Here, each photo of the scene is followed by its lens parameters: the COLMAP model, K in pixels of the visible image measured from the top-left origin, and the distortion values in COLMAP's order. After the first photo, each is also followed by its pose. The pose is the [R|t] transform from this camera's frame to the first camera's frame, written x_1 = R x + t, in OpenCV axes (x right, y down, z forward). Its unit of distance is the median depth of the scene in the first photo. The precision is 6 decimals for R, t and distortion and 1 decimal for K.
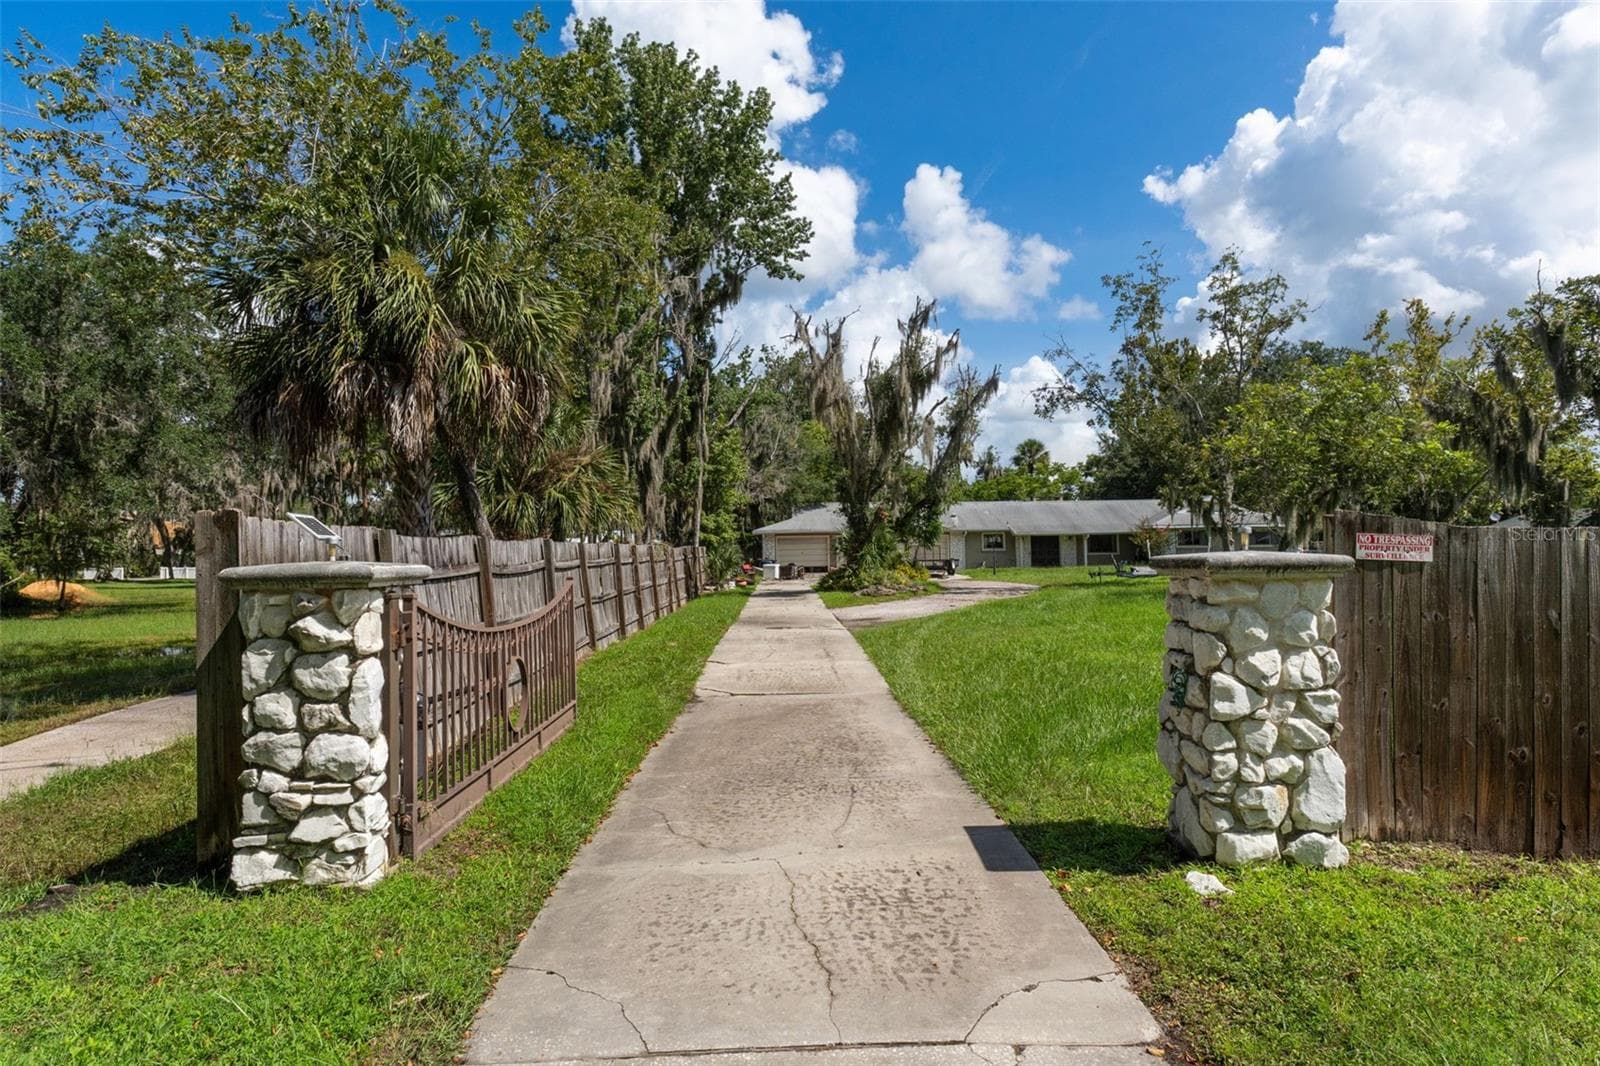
lens RADIAL K [[809.3, 0, 800.7], [0, 809.3, 563.3], [0, 0, 1]] dist [-0.000448, -0.000080]
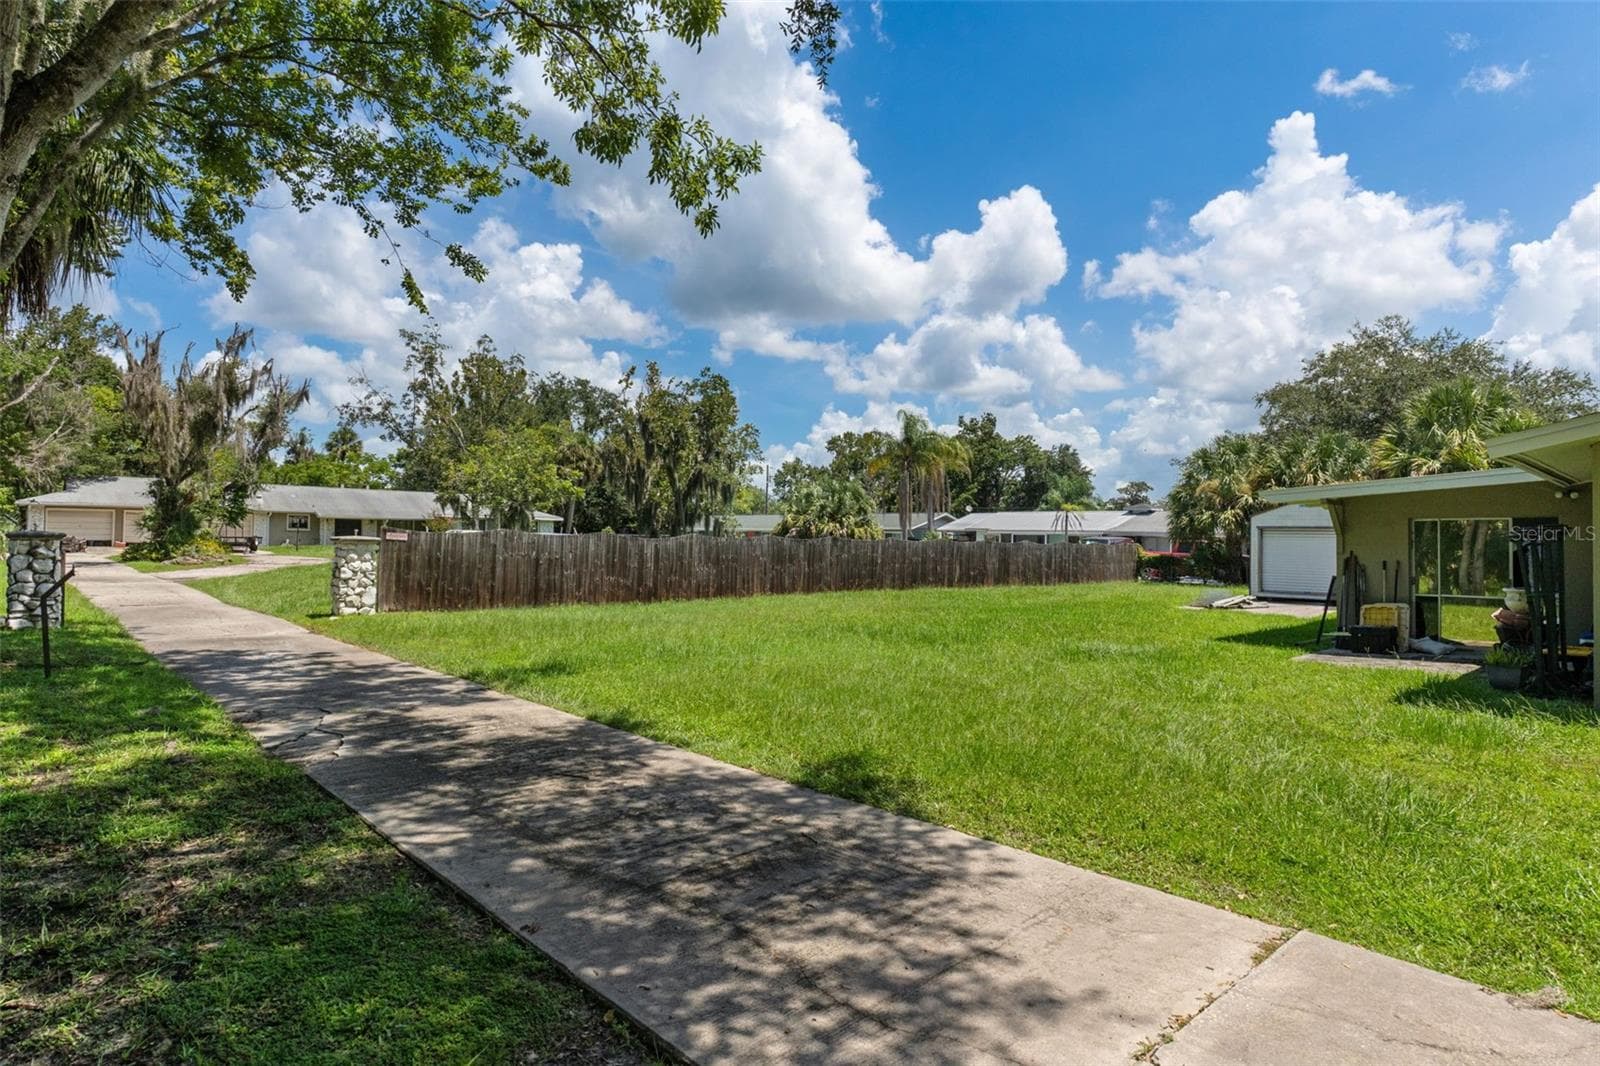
lens RADIAL K [[850.7, 0, 799.4], [0, 850.7, 501.9], [0, 0, 1]] dist [-0.000732, -0.000627]
pose [[0.725801, 0.055893, 0.685630, -0.098984], [-0.020009, 0.997987, -0.060175, 0.003445], [-0.687613, 0.029957, 0.725459, -0.485533]]
